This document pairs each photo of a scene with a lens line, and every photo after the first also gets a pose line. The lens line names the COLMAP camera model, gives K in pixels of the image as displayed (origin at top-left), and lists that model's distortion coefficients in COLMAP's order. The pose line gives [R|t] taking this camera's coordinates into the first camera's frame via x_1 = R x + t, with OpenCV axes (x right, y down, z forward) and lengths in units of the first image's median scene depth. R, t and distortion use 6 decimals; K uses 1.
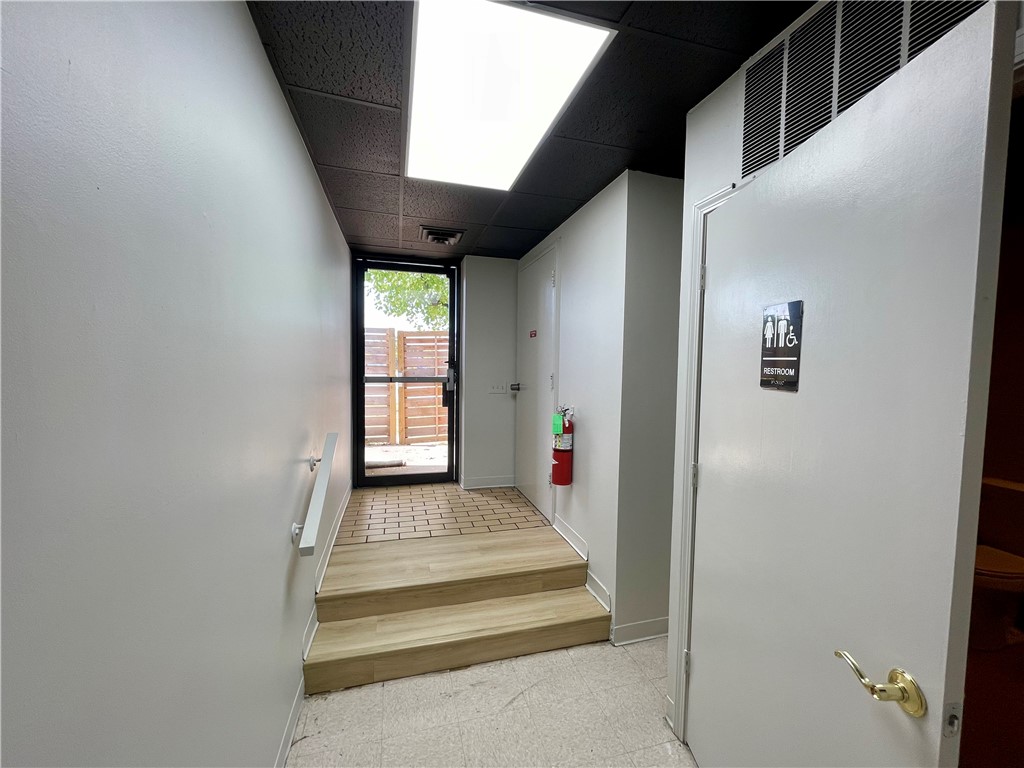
lens RADIAL K [[415.0, 0, 511.4], [0, 415.0, 385.3], [0, 0, 1]] dist [-0.001712, -0.000046]
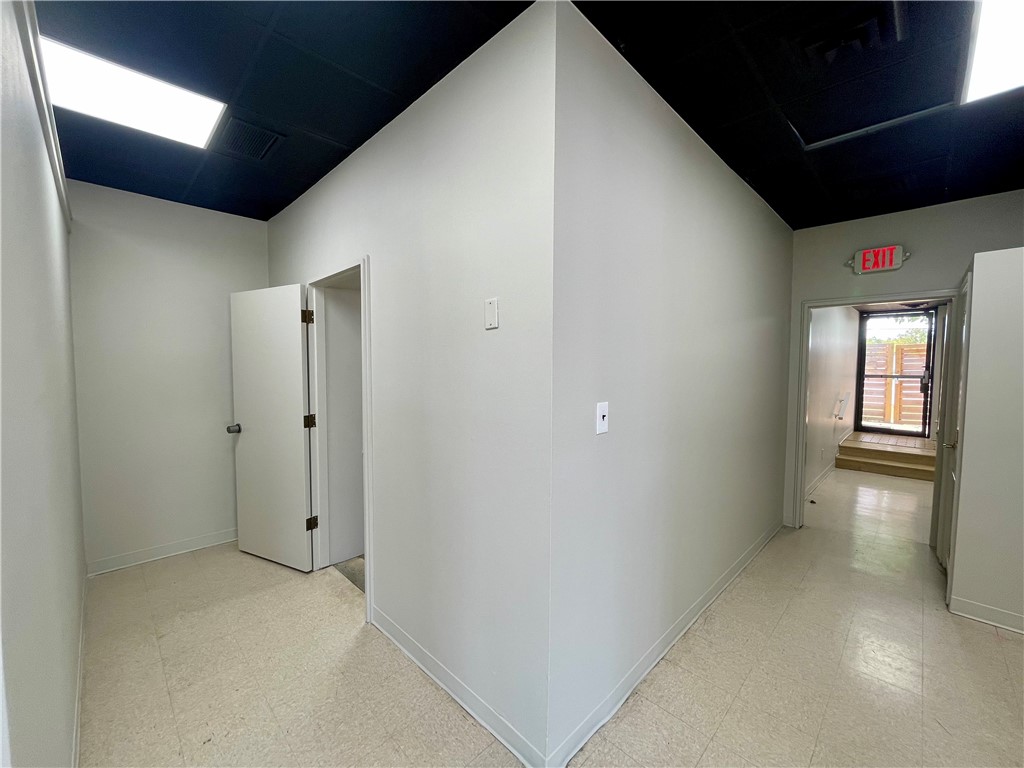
lens RADIAL K [[415.0, 0, 510.4], [0, 415.0, 389.1], [0, 0, 1]] dist [-0.001712, -0.000046]
pose [[0.490387, 0.037300, -0.870706, 0.451899], [-0.036603, 0.999084, 0.022184, 0.055043], [0.870736, 0.020992, 0.491303, -1.201675]]
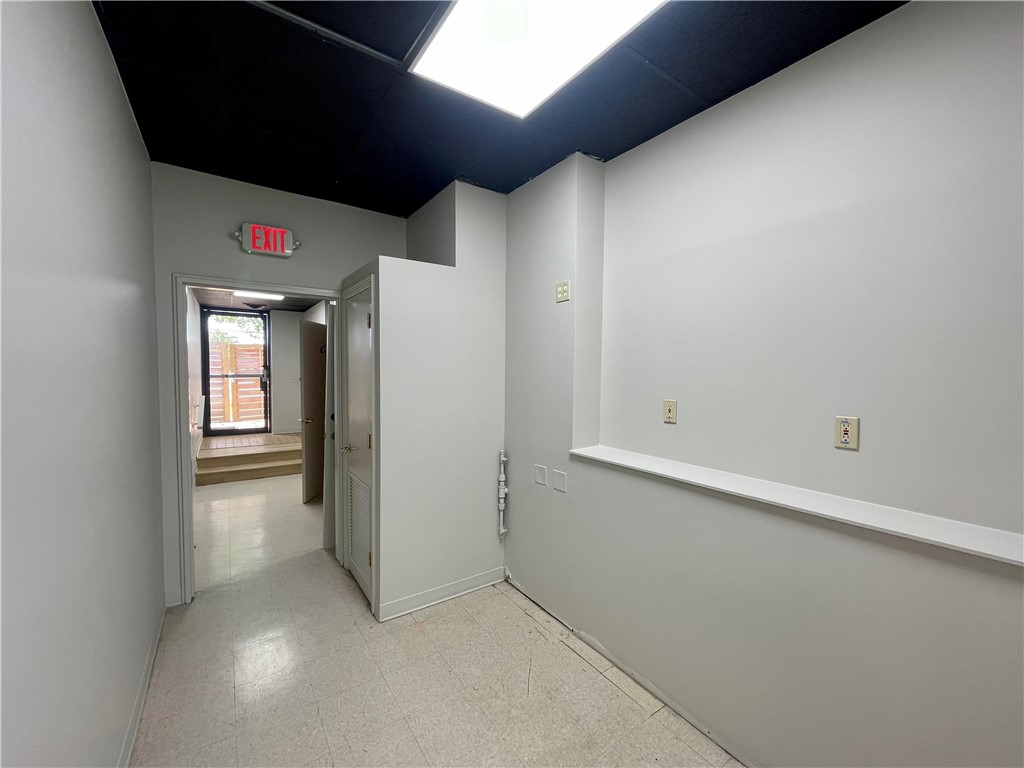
lens RADIAL K [[415.0, 0, 517.9], [0, 415.0, 380.4], [0, 0, 1]] dist [-0.001712, -0.000046]
pose [[0.942181, -0.021350, 0.334423, 0.261784], [0.024059, 0.999703, -0.003958, 0.037144], [-0.334239, 0.011775, 0.942415, -0.979412]]
